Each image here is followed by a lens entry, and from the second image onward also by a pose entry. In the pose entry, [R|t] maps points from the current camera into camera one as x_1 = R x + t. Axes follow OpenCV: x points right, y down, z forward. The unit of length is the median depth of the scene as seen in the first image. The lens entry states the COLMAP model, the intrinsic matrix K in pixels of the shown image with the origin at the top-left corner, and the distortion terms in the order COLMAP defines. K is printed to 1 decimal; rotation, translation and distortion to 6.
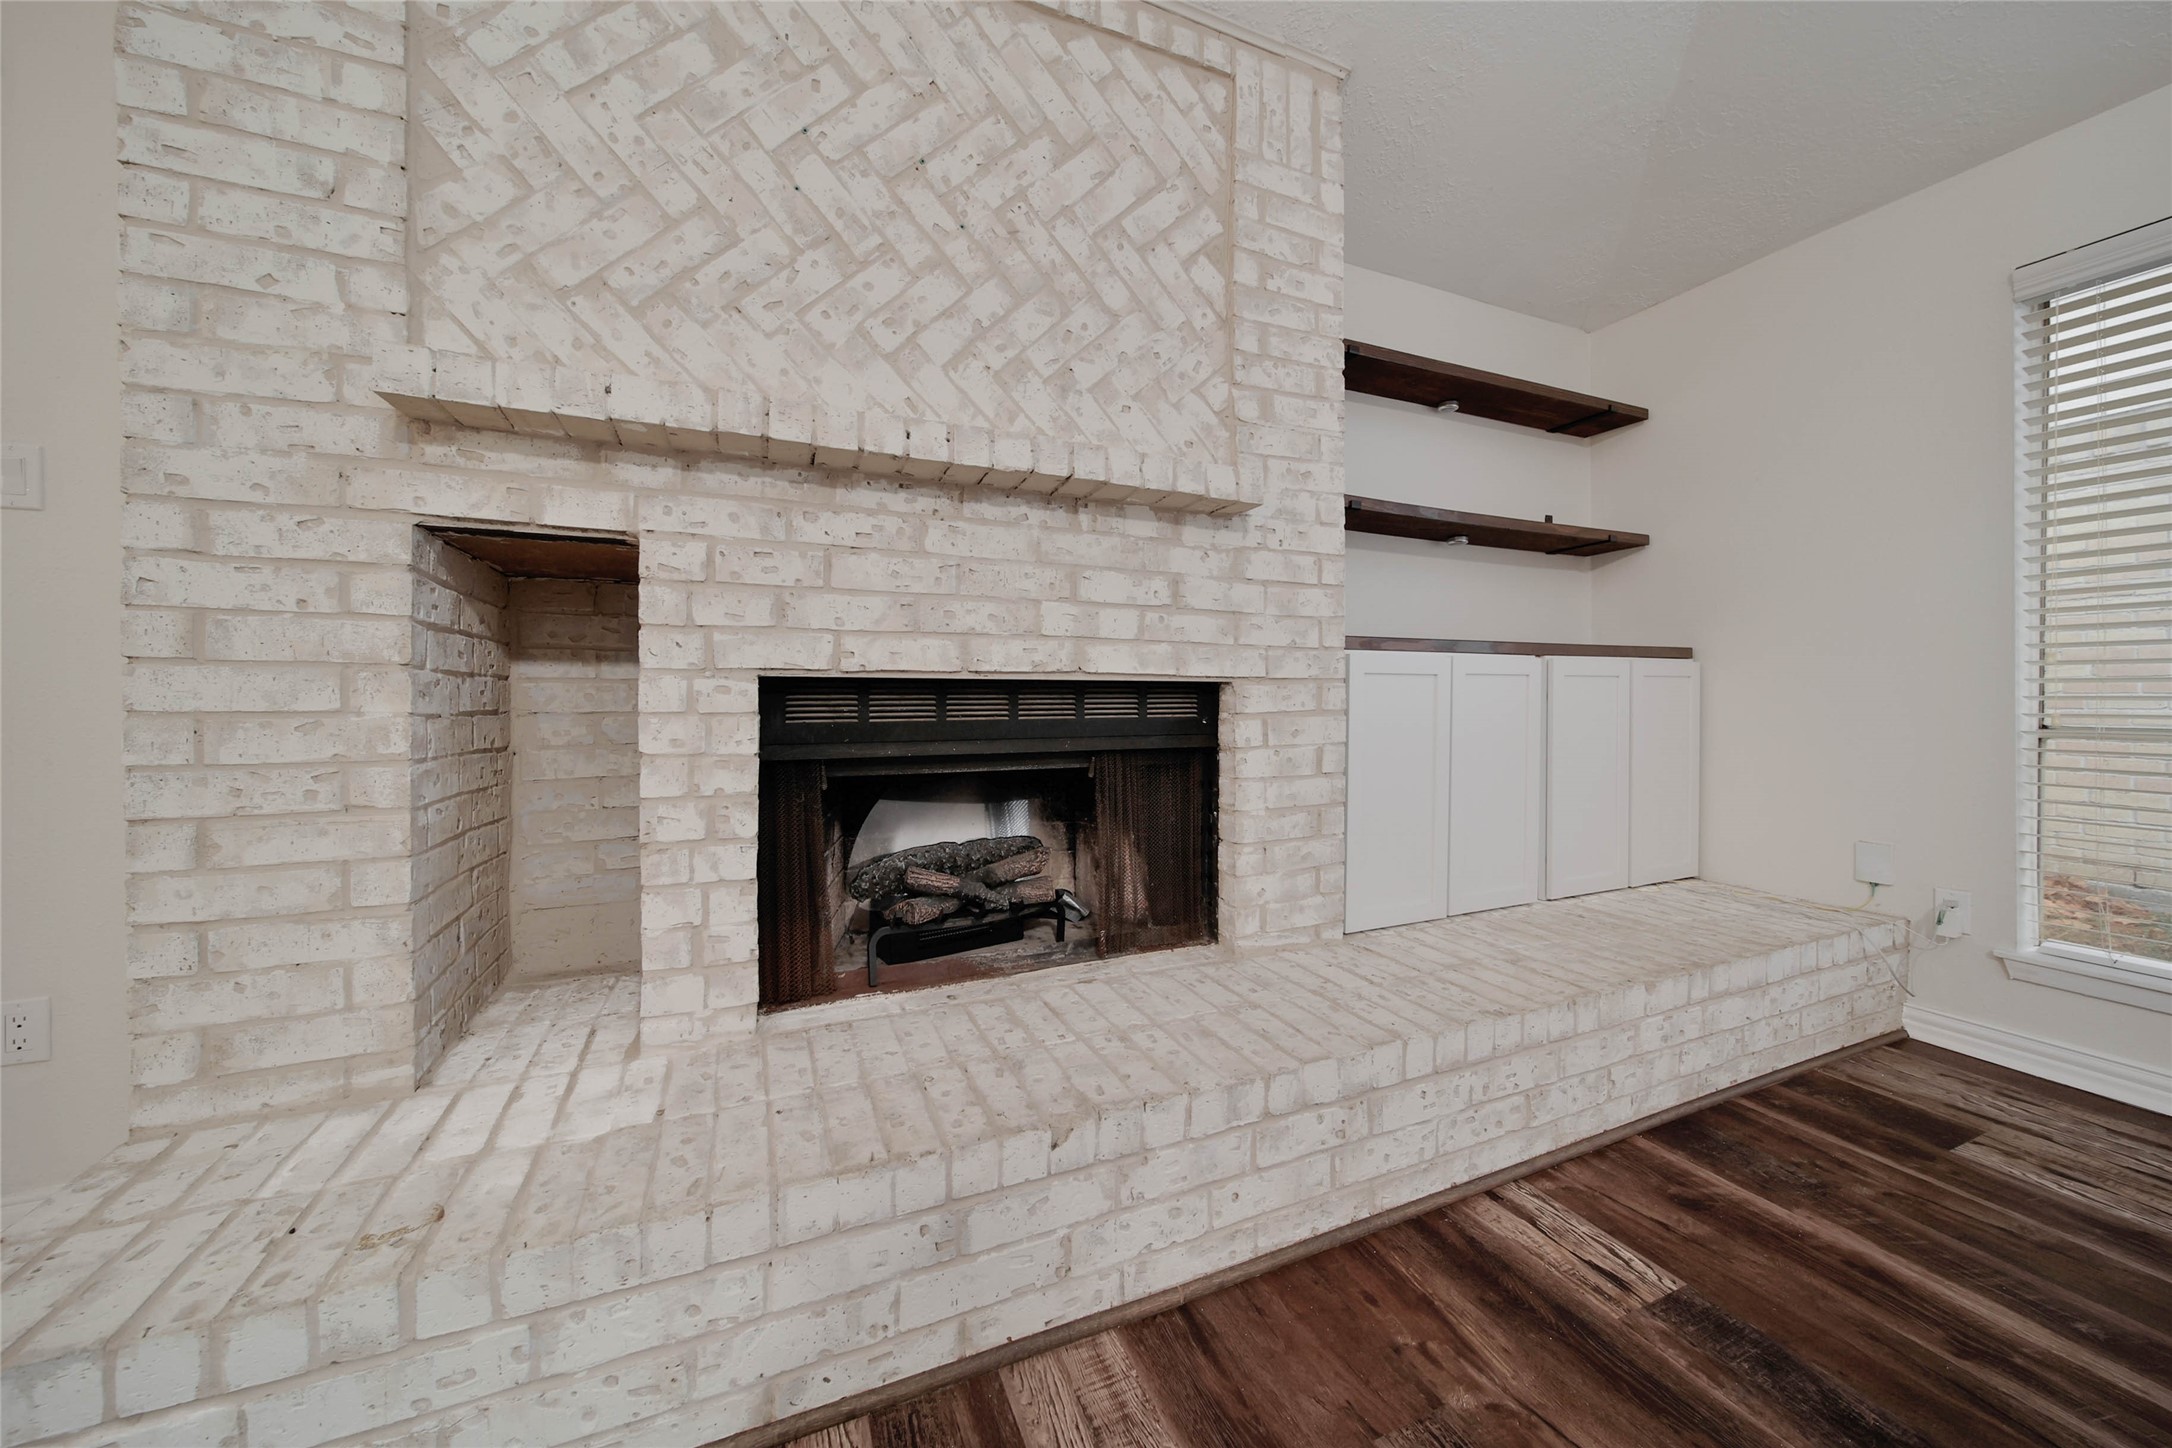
lens RADIAL K [[772.7, 0, 1087.0], [0, 772.7, 705.0], [0, 0, 1]] dist [-0.001534, -0.000860]
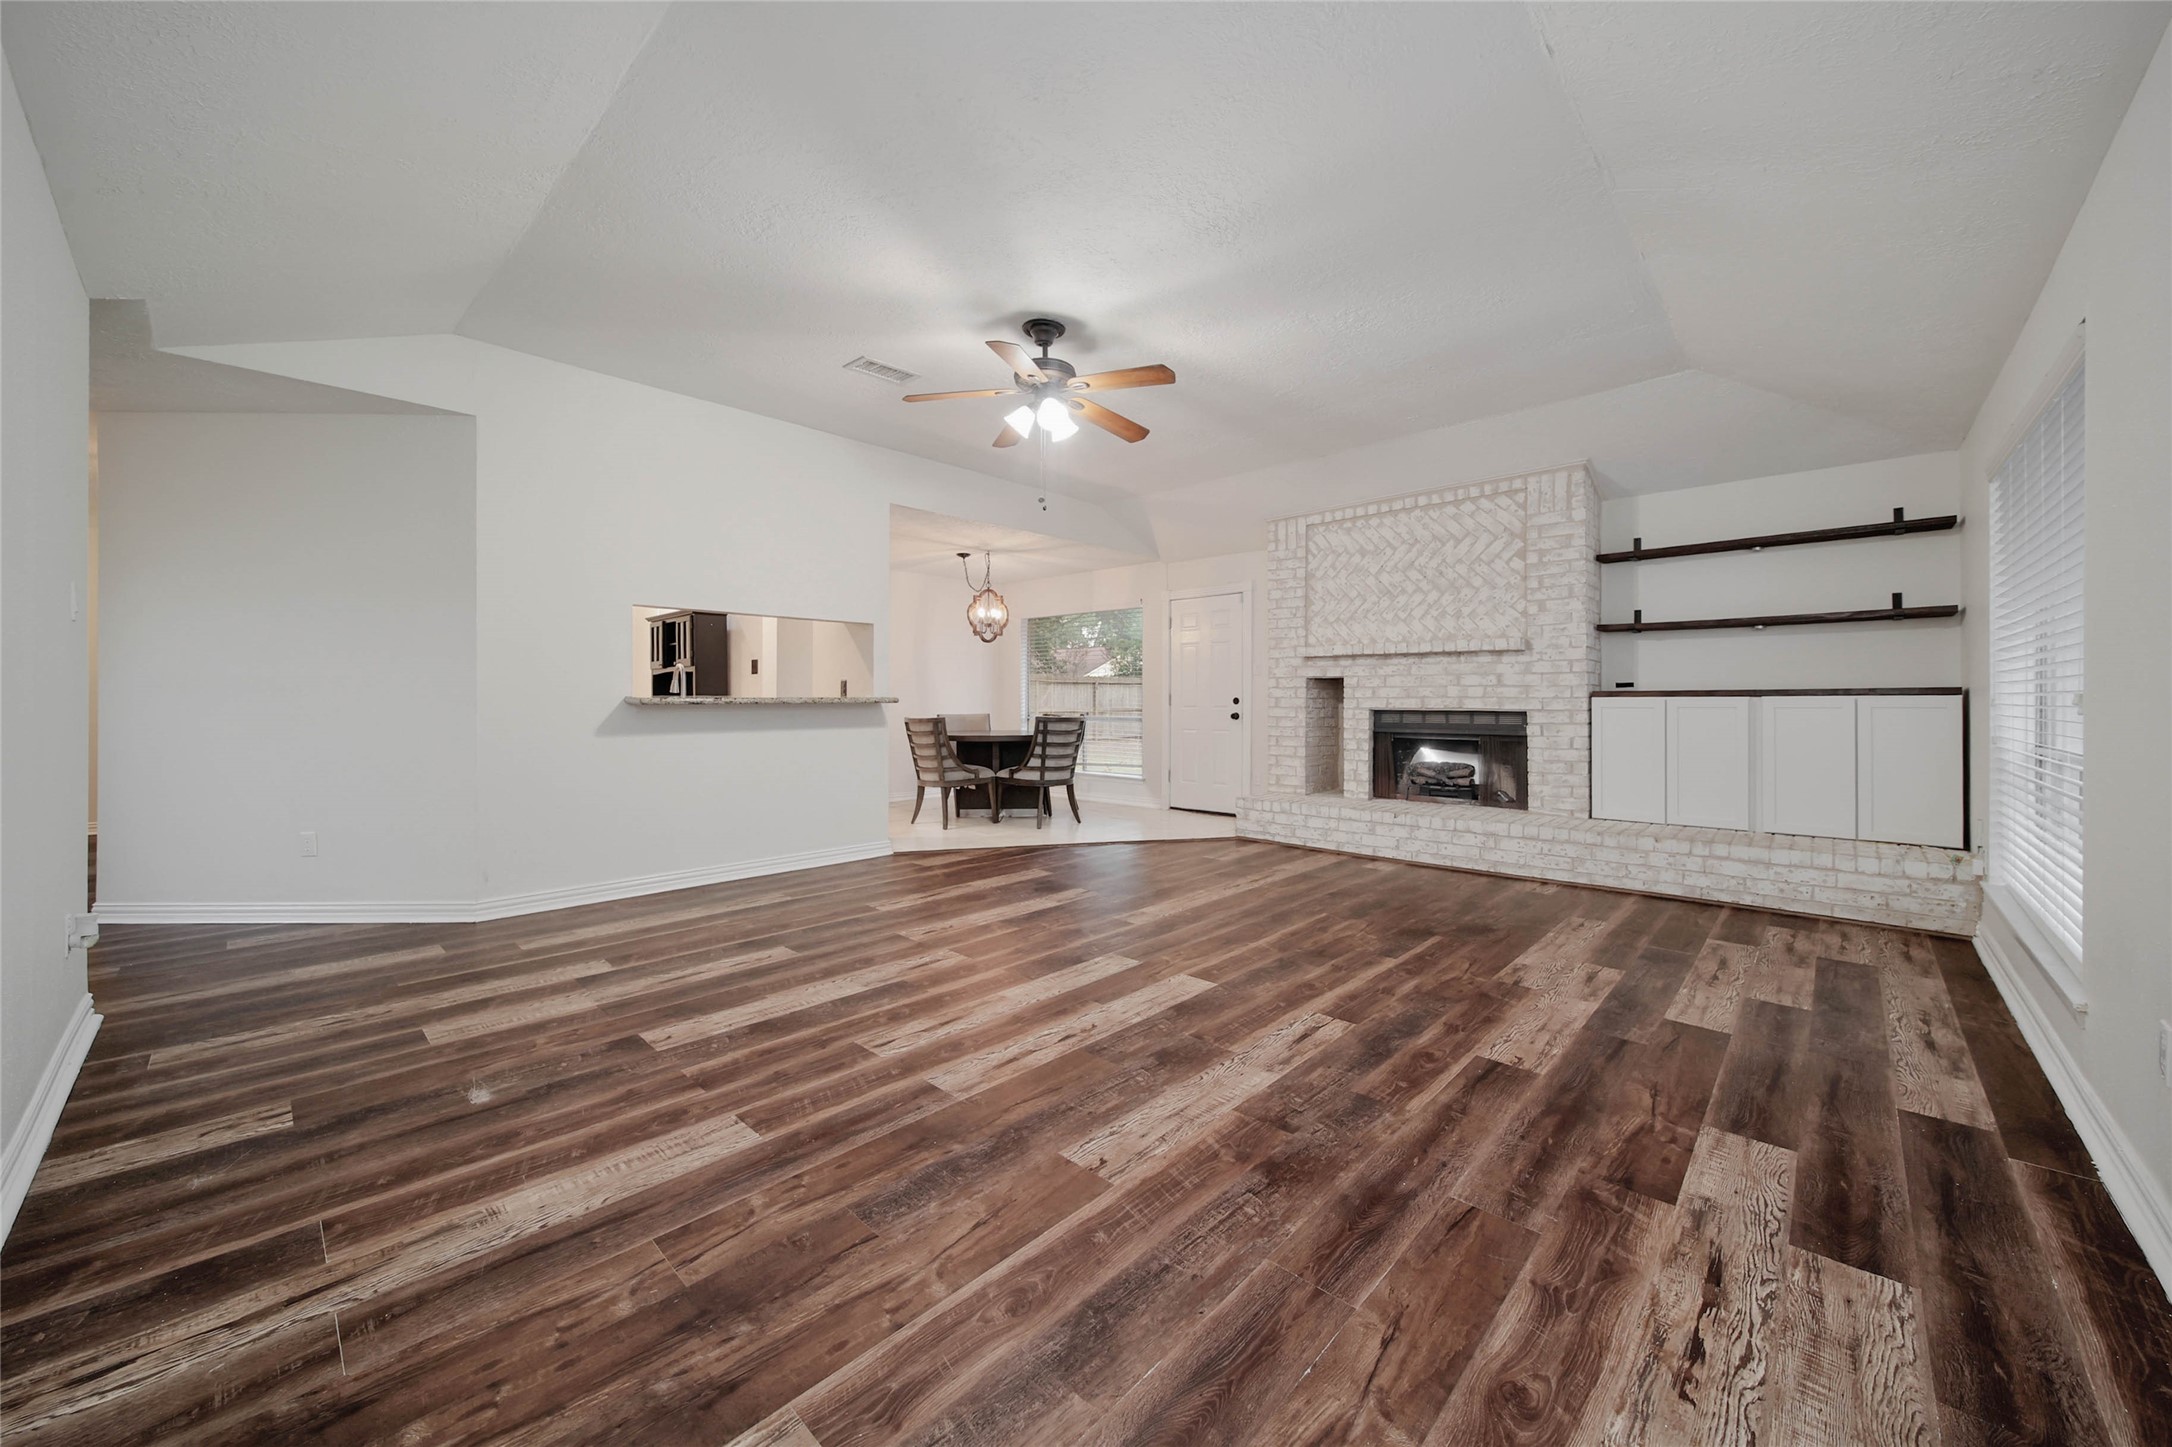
lens RADIAL K [[772.7, 0, 1086.7], [0, 772.7, 705.2], [0, 0, 1]] dist [-0.001534, -0.000860]
pose [[0.388494, 0.004215, -0.921442, 2.360640], [-0.010200, 0.999948, 0.000274, -0.040386], [0.921395, 0.009292, 0.388517, -1.662016]]
